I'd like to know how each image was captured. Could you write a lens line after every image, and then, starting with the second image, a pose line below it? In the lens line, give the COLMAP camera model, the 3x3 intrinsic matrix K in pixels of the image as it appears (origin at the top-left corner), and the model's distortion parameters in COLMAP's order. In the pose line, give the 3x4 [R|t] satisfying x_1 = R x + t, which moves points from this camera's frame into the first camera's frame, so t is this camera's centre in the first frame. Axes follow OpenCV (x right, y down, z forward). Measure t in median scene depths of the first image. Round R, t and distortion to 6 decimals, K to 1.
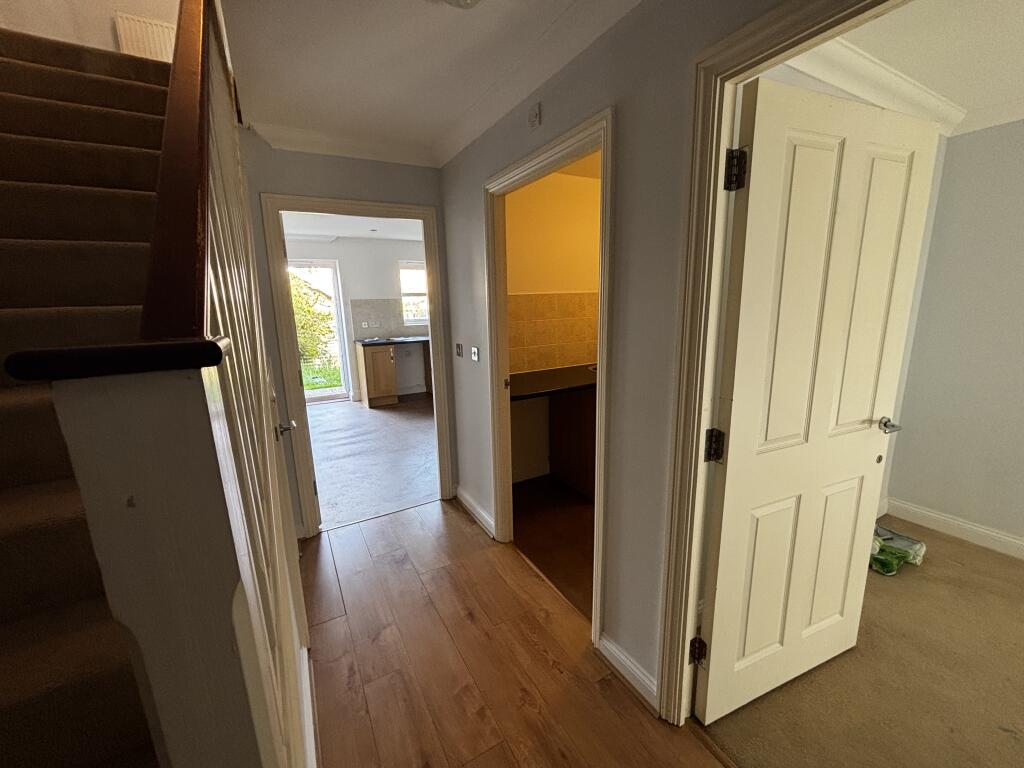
lens RADIAL K [[408.4, 0, 512.0], [0, 408.4, 384.0], [0, 0, 1]] dist [0.000278, -0.000130]
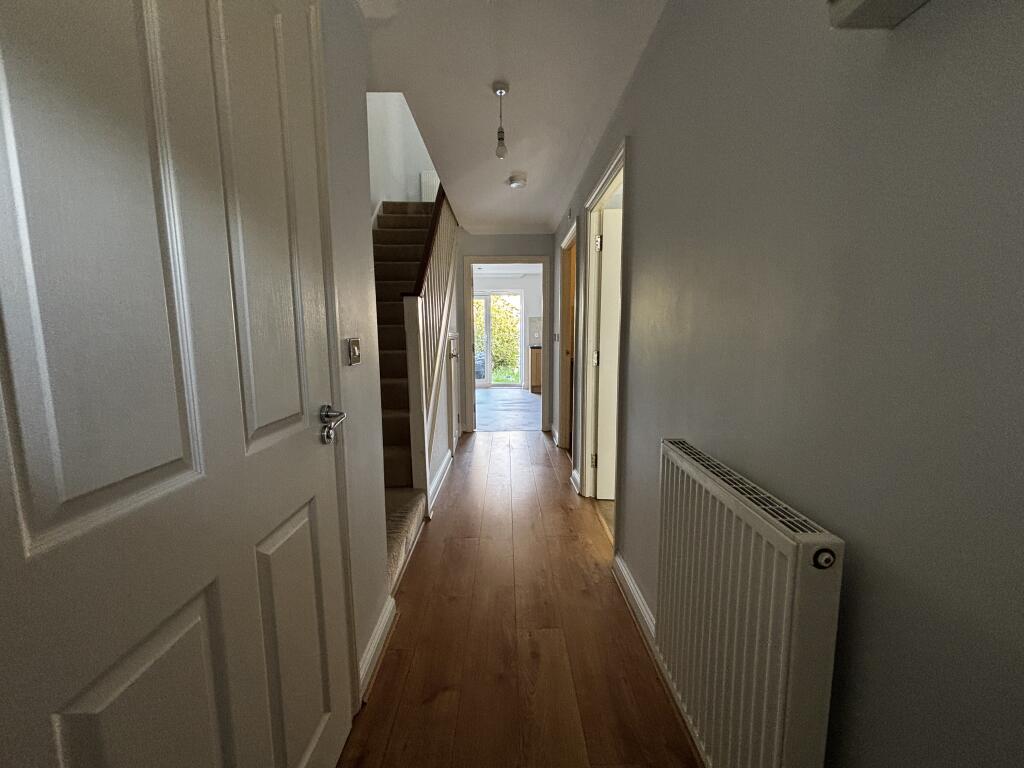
lens RADIAL K [[408.4, 0, 512.0], [0, 408.4, 384.0], [0, 0, 1]] dist [0.000278, -0.000130]
pose [[0.877872, 0.078058, -0.472490, 0.485362], [-0.112060, 0.992718, -0.044200, 0.188003], [0.465599, 0.091749, 0.880227, -0.507403]]
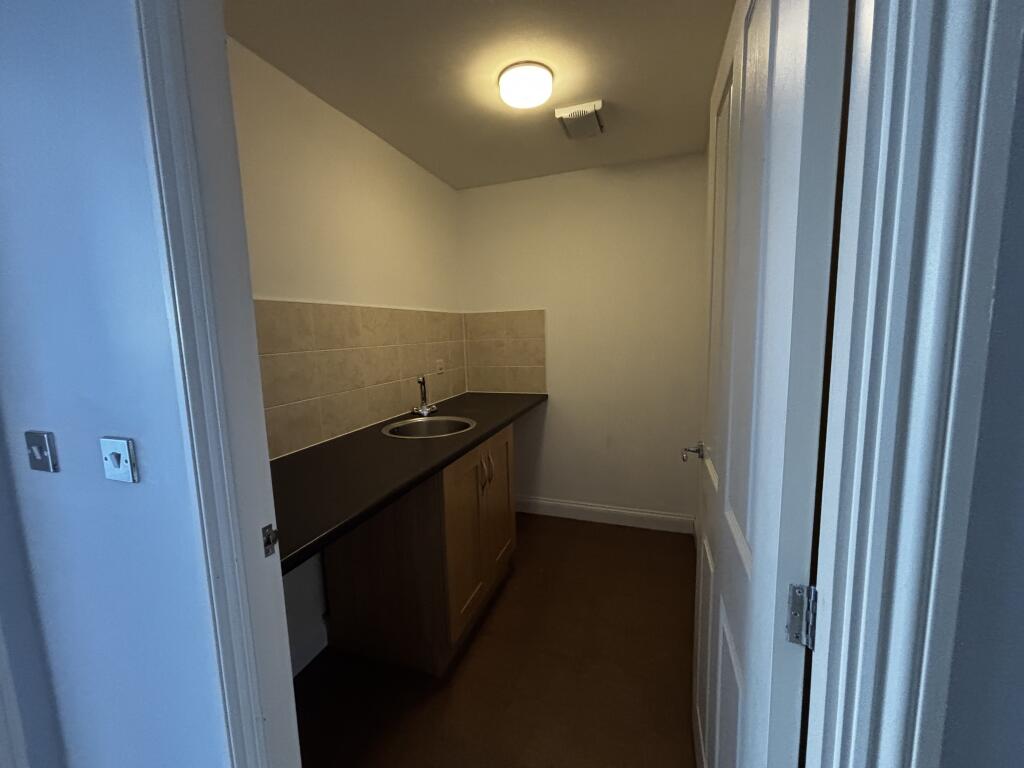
lens RADIAL K [[408.4, 0, 512.0], [0, 408.4, 384.0], [0, 0, 1]] dist [0.000278, -0.000130]
pose [[0.746921, -0.082124, 0.659822, -0.060023], [0.144994, 0.988579, -0.041091, -0.066850], [-0.648912, 0.126362, 0.750297, 0.507675]]
